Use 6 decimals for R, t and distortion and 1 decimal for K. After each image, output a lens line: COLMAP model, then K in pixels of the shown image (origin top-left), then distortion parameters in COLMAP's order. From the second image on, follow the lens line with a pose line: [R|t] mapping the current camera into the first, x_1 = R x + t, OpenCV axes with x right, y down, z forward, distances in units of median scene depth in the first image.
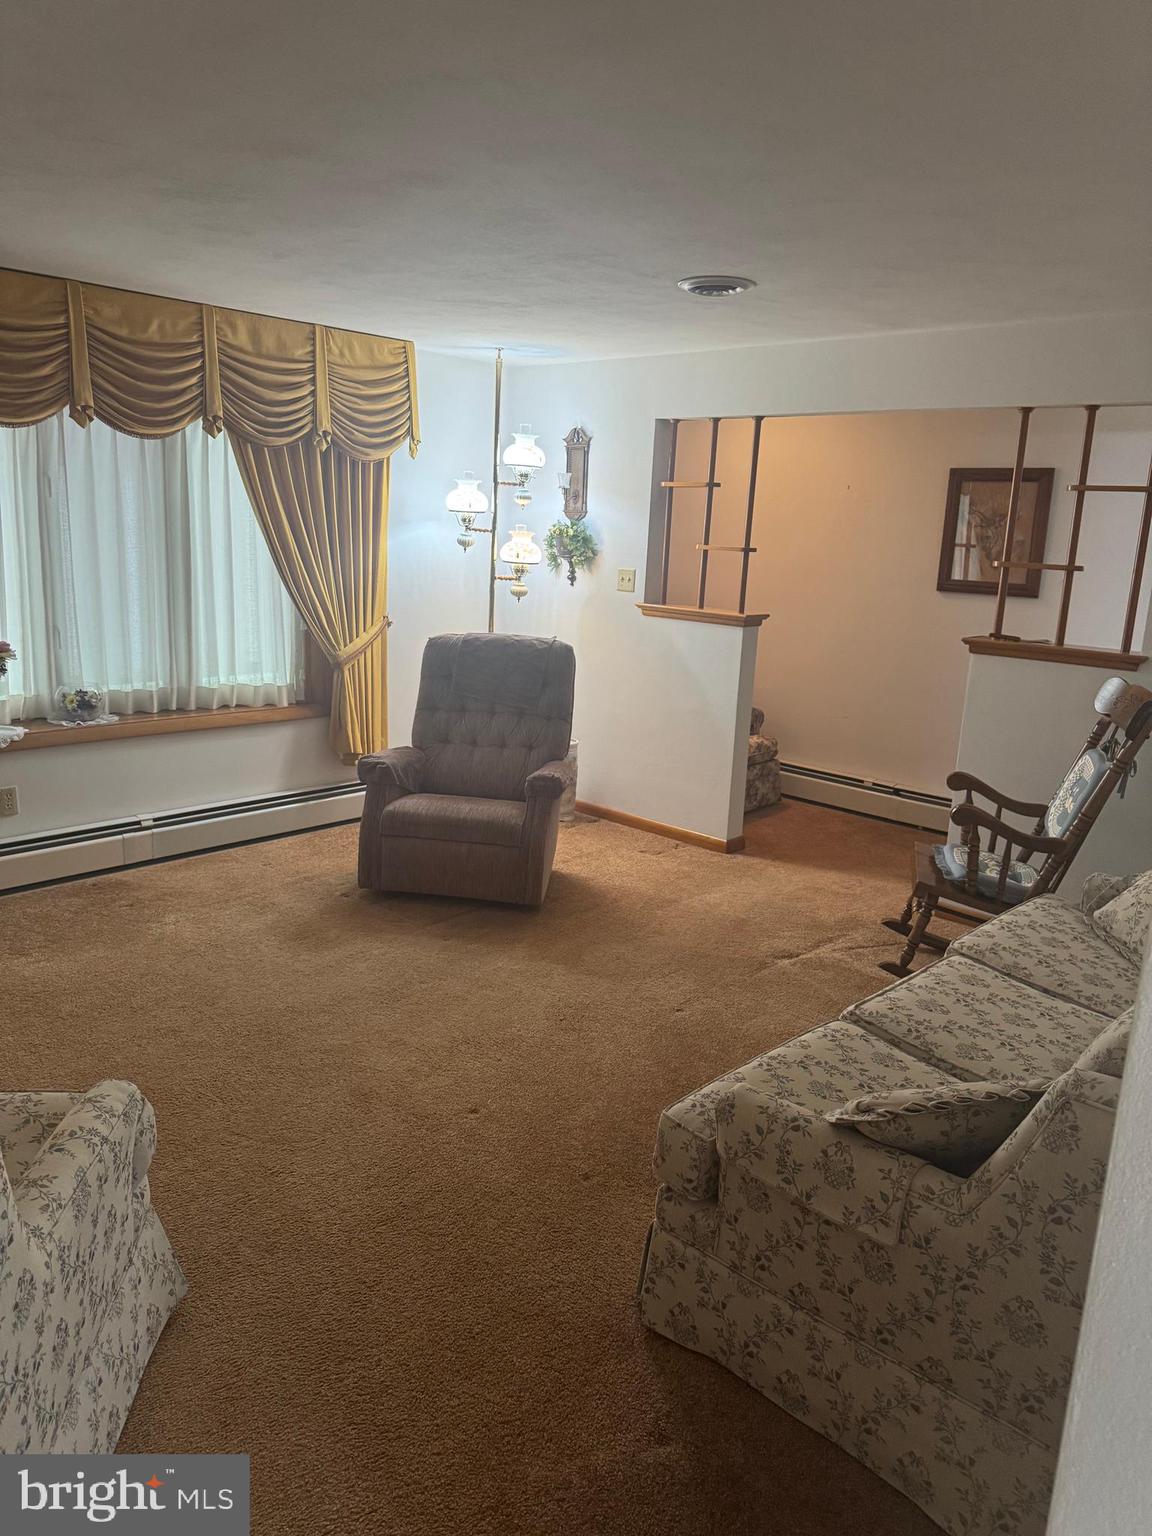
lens RADIAL K [[1106.2, 0, 576.0], [0, 1106.2, 768.0], [0, 0, 1]] dist [-0.002185, -0.001790]
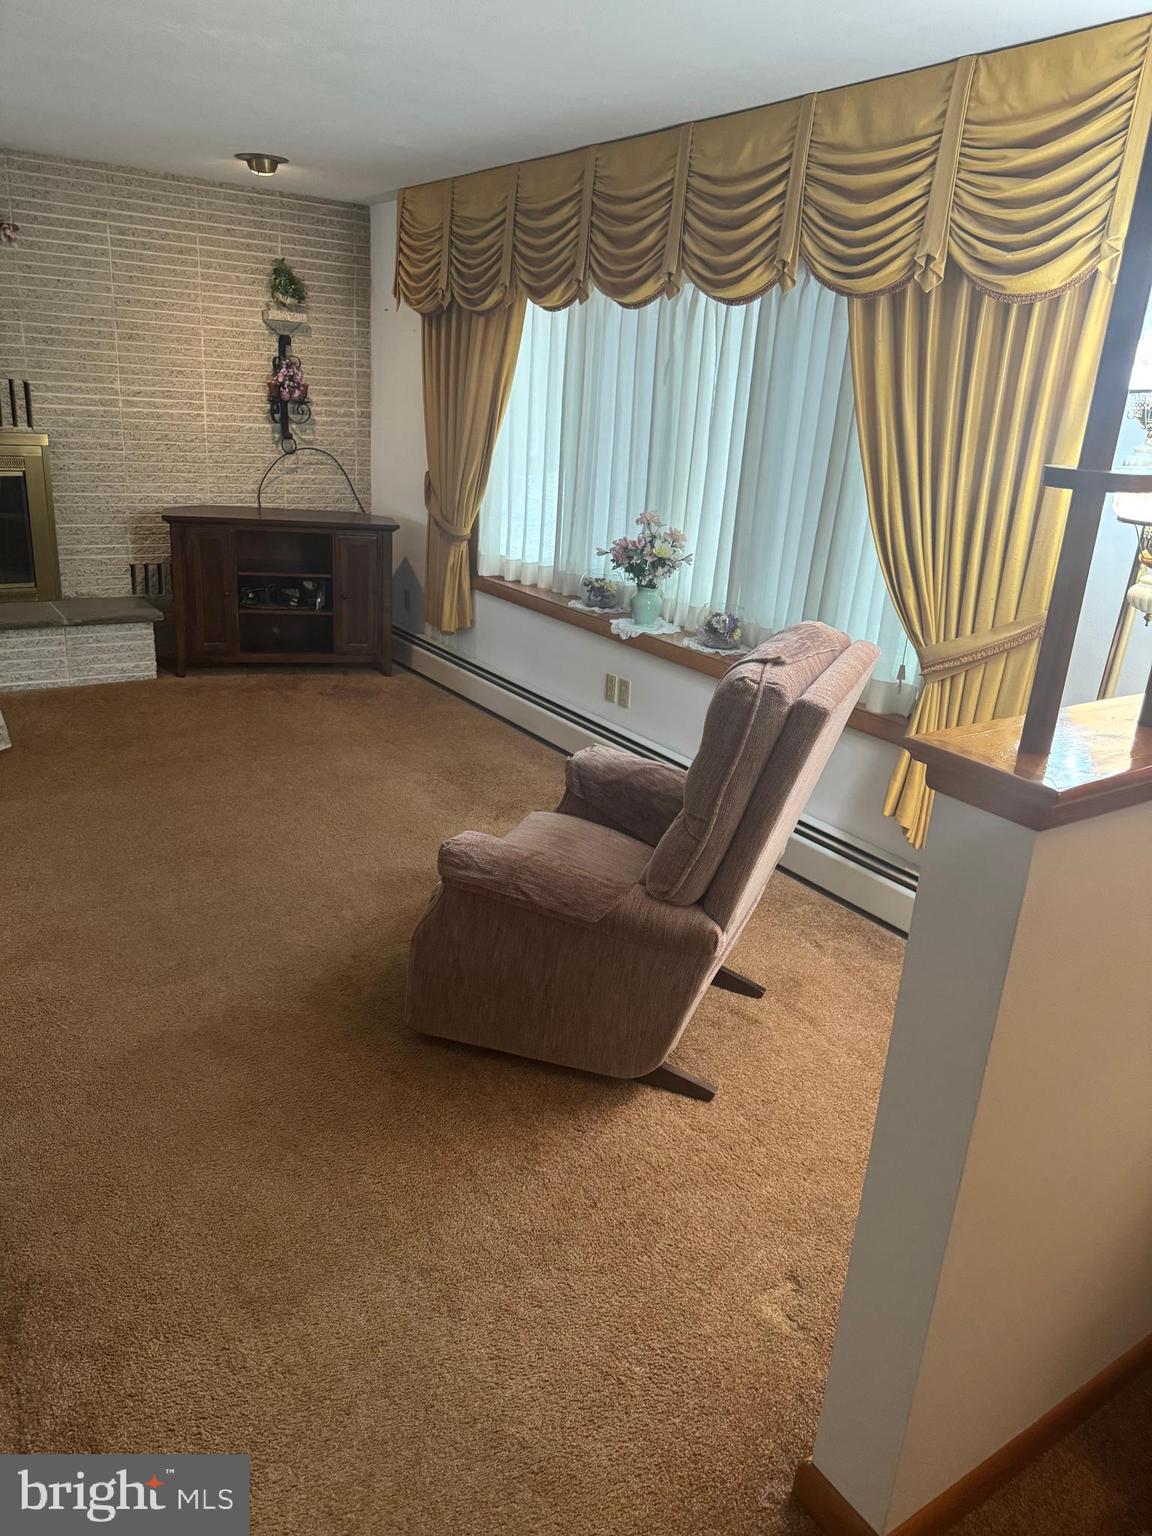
lens RADIAL K [[1106.2, 0, 576.0], [0, 1106.2, 768.0], [0, 0, 1]] dist [-0.002185, -0.001790]
pose [[-0.232531, 0.268747, -0.934722, 0.454649], [-0.275562, 0.903479, 0.328316, -0.217514], [0.932735, 0.333918, -0.136030, 1.071131]]
